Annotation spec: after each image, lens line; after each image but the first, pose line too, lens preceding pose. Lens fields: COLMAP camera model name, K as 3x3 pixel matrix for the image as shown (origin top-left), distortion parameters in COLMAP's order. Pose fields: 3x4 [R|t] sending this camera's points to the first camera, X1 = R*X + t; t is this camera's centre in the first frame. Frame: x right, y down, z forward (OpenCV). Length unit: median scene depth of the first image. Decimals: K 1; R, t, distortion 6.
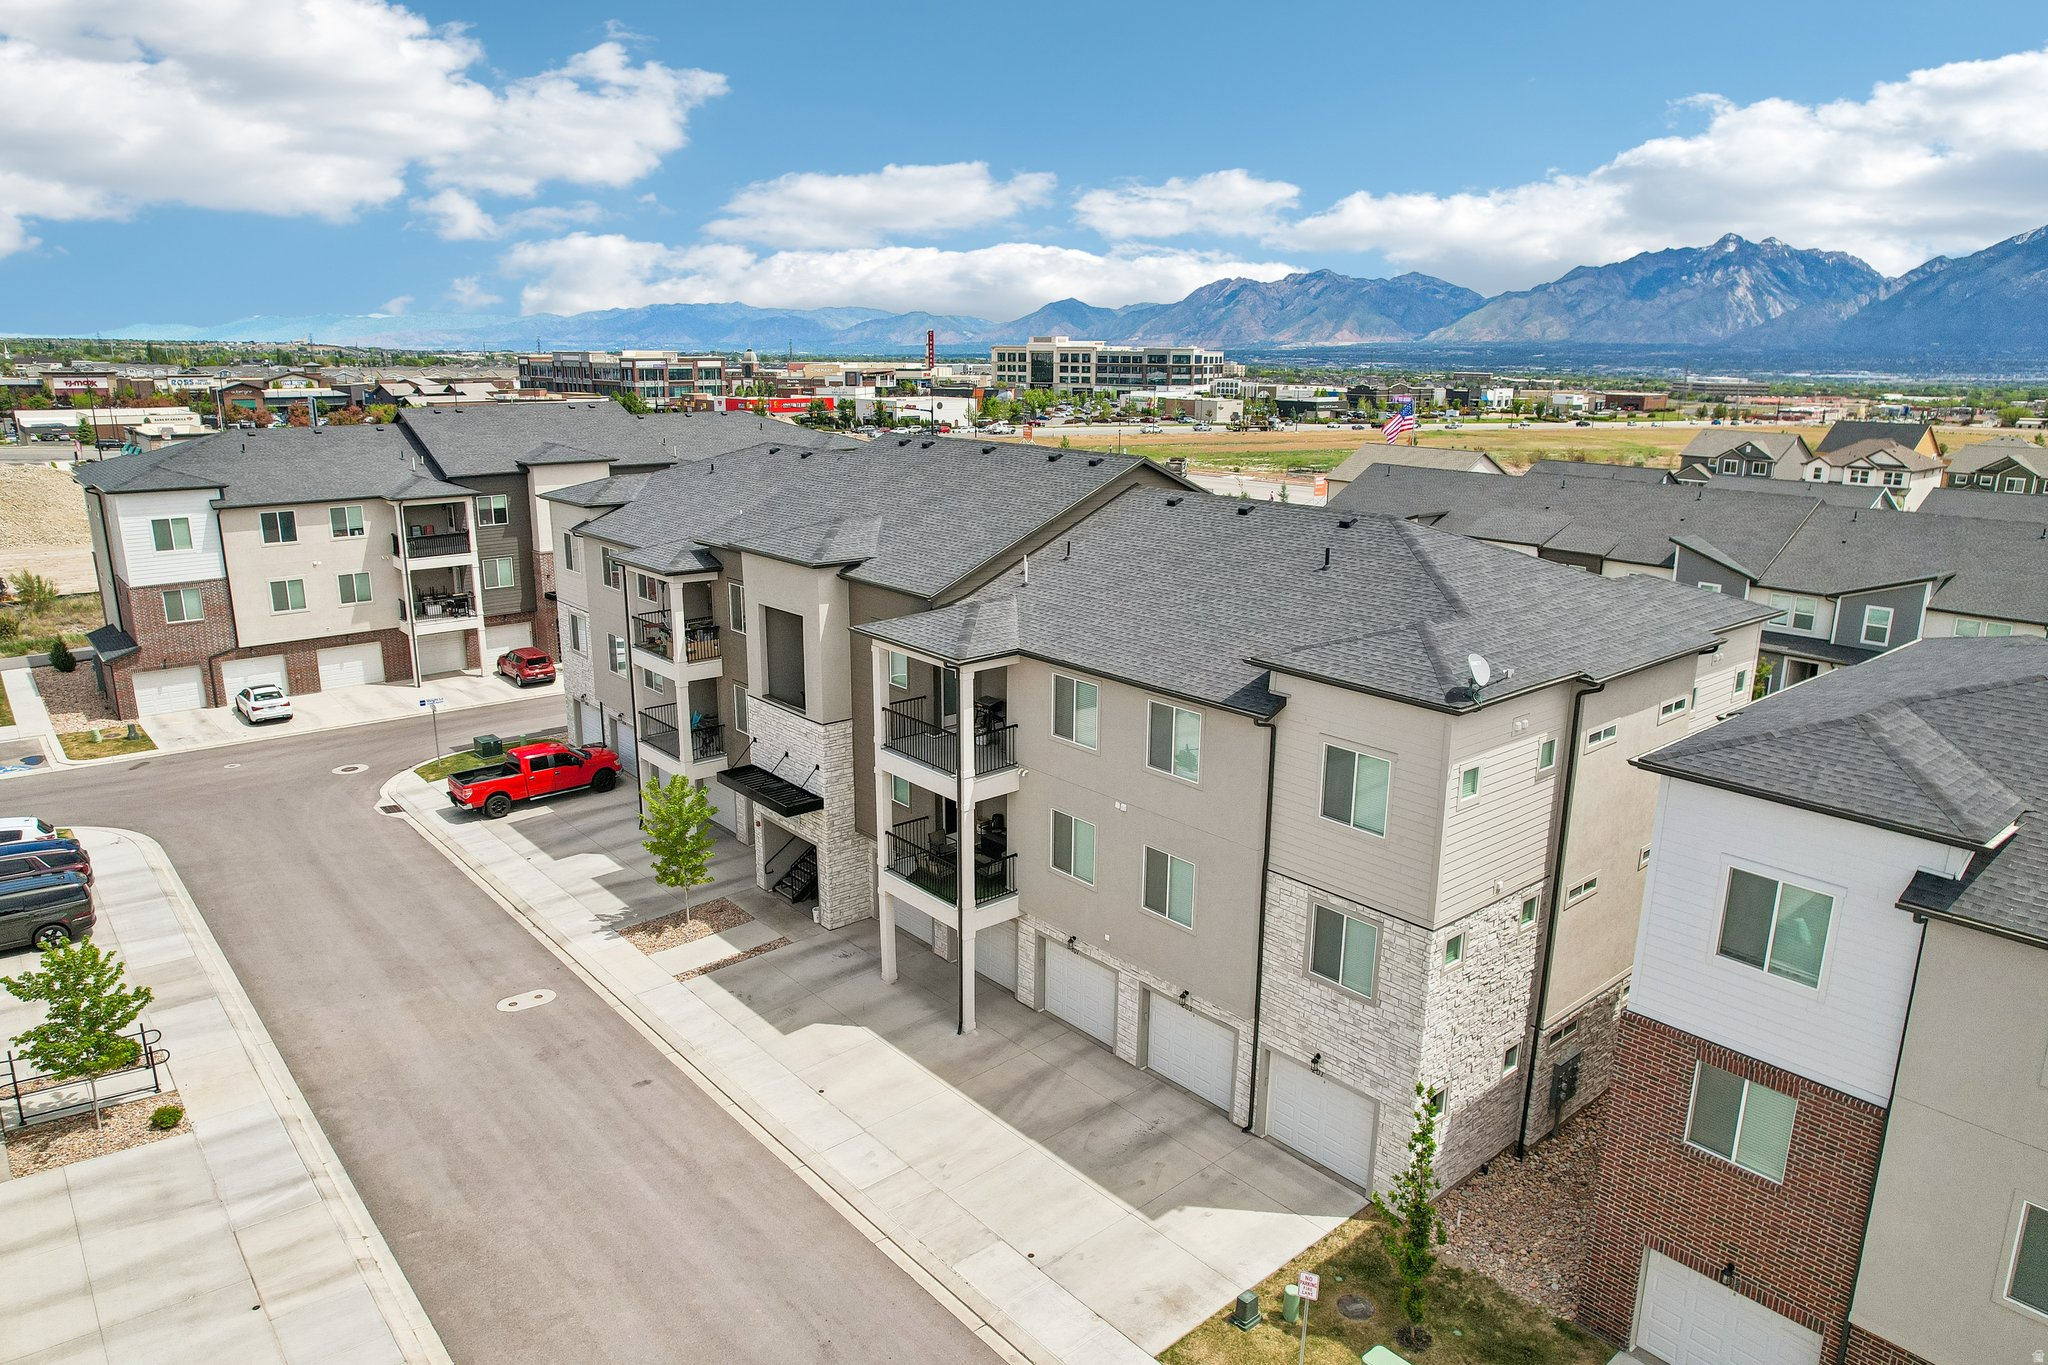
lens RADIAL K [[1334.6, 0, 1018.2], [0, 1334.6, 683.7], [0, 0, 1]] dist [-0.083329, 0.070623]
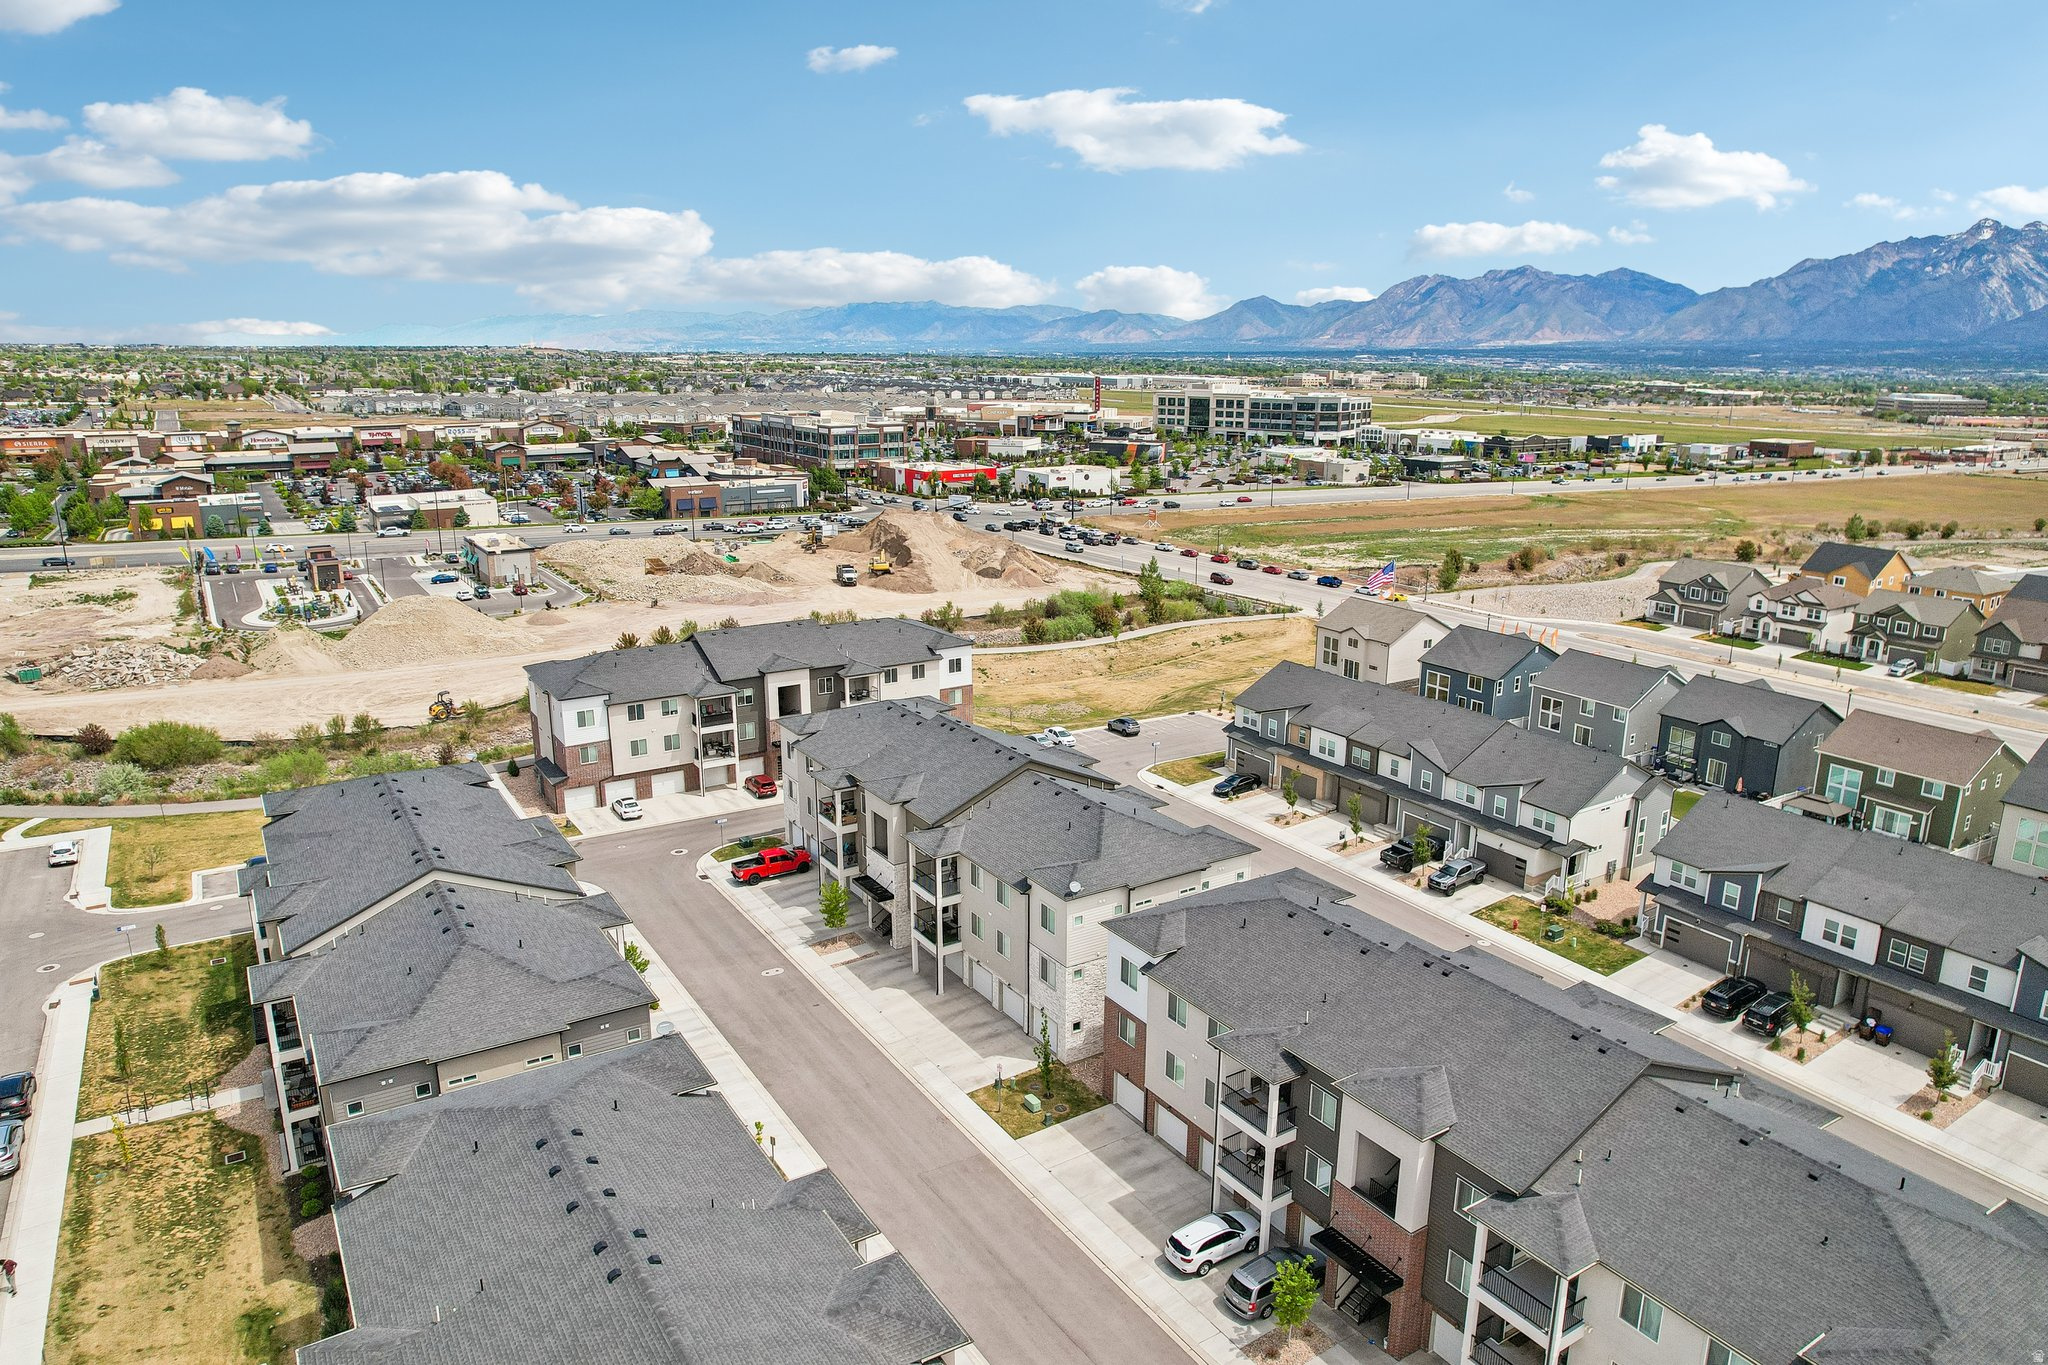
lens RADIAL K [[1317.4, 0, 1018.7], [0, 1317.4, 685.8], [0, 0, 1]] dist [-0.087143, 0.084122]
pose [[0.990534, 0.031462, -0.133613, 0.239024], [-0.030862, 0.999502, 0.006558, -0.196674], [0.133753, -0.002372, 0.991012, -0.825606]]
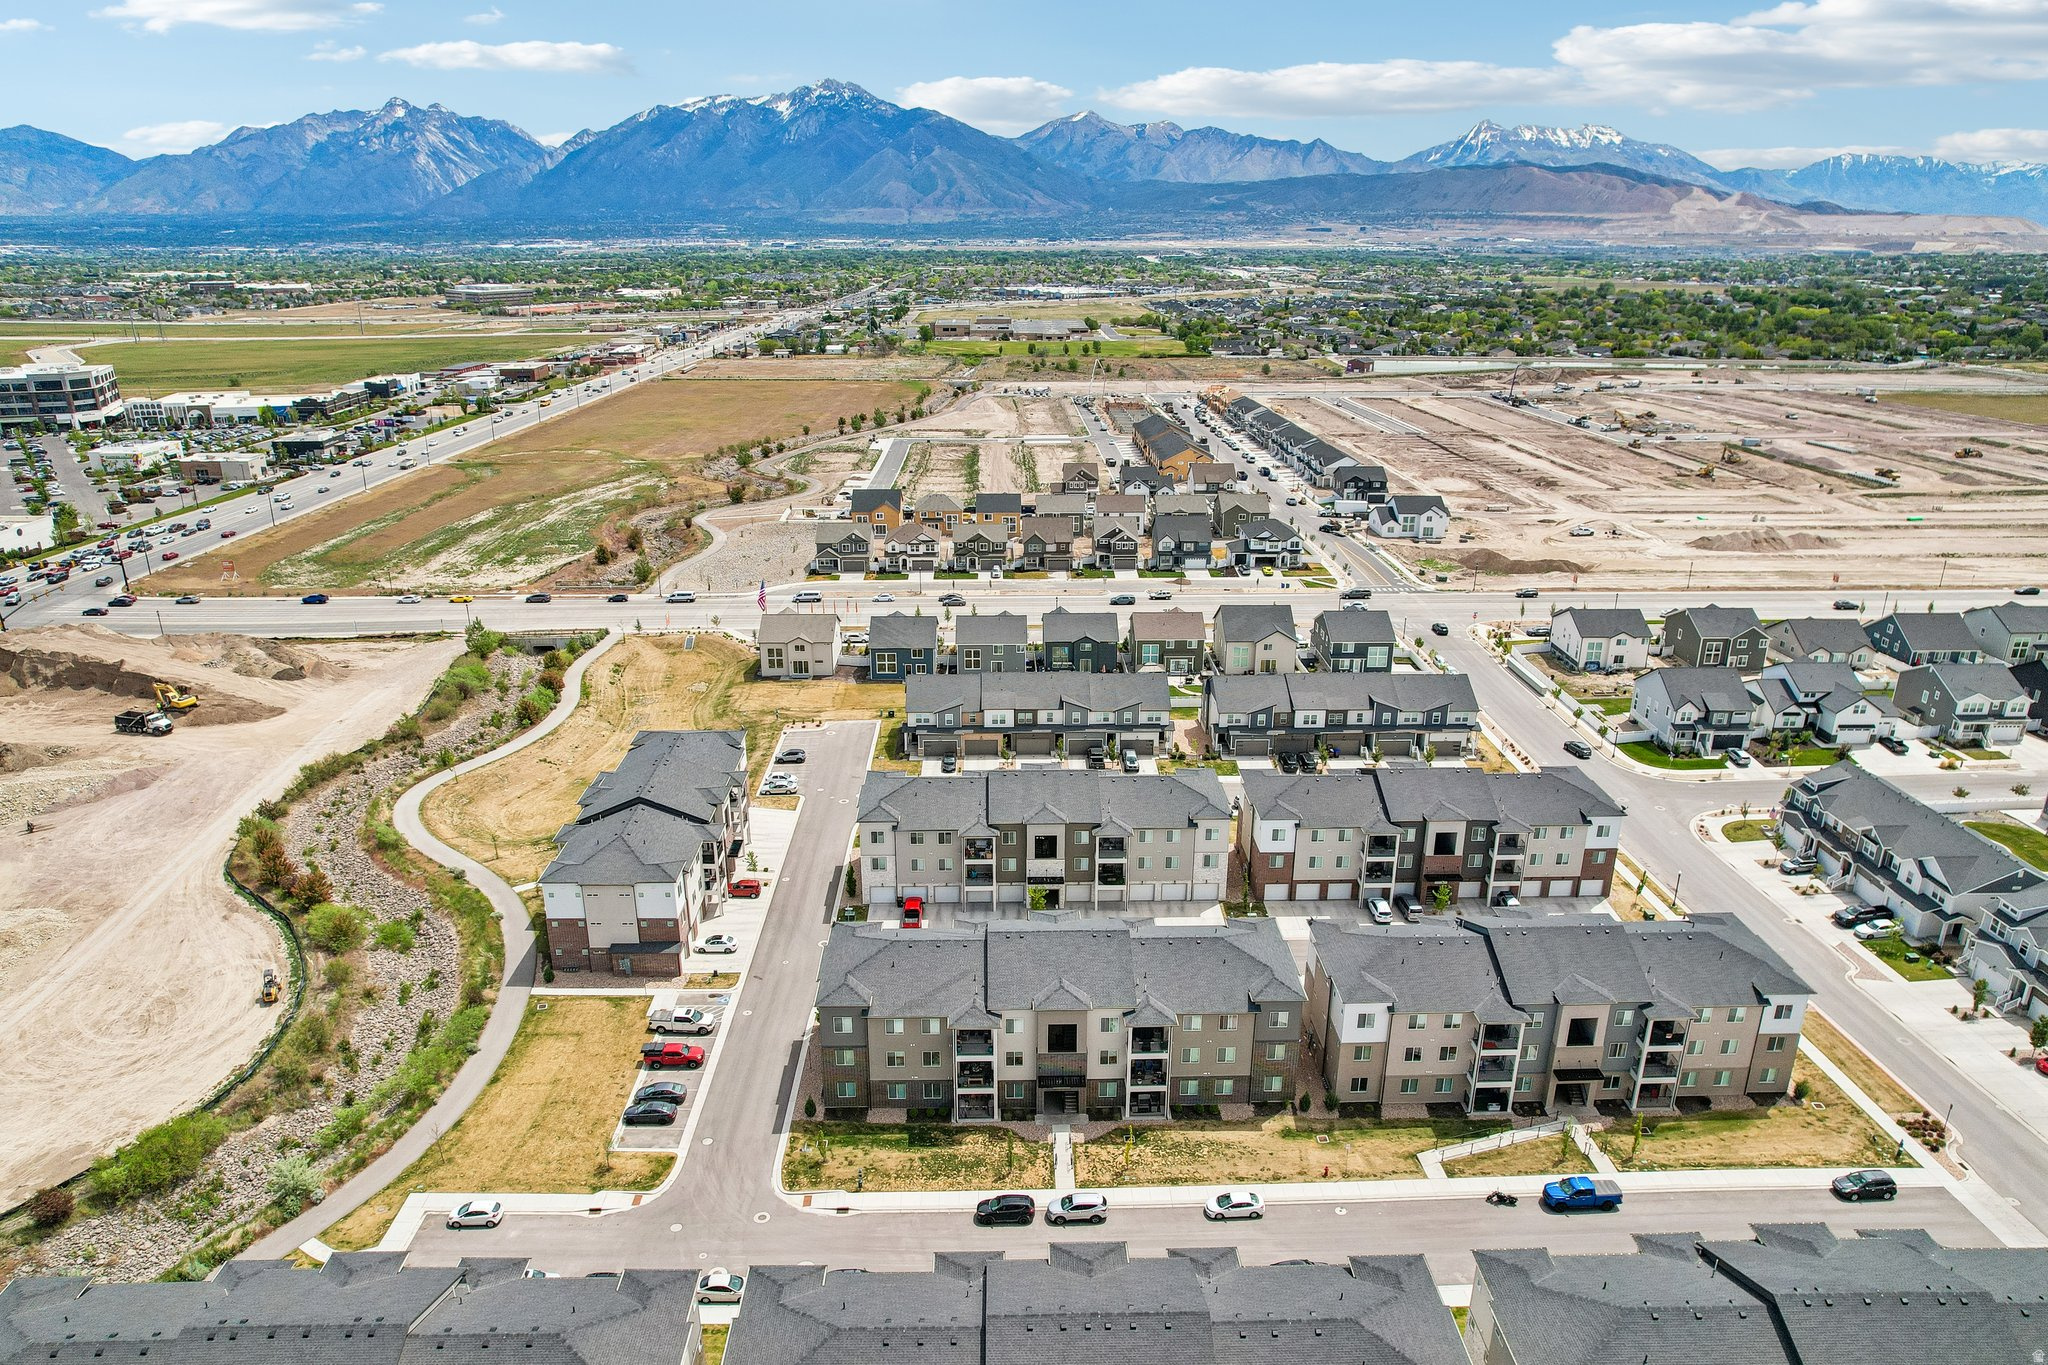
lens RADIAL K [[1327.0, 0, 1011.7], [0, 1327.0, 682.8], [0, 0, 1]] dist [-0.071325, 0.054958]
pose [[0.635721, -0.263404, 0.725587, -1.860200], [0.197913, 0.964177, 0.176616, -0.754091], [-0.746116, 0.031325, 0.665079, -0.960903]]
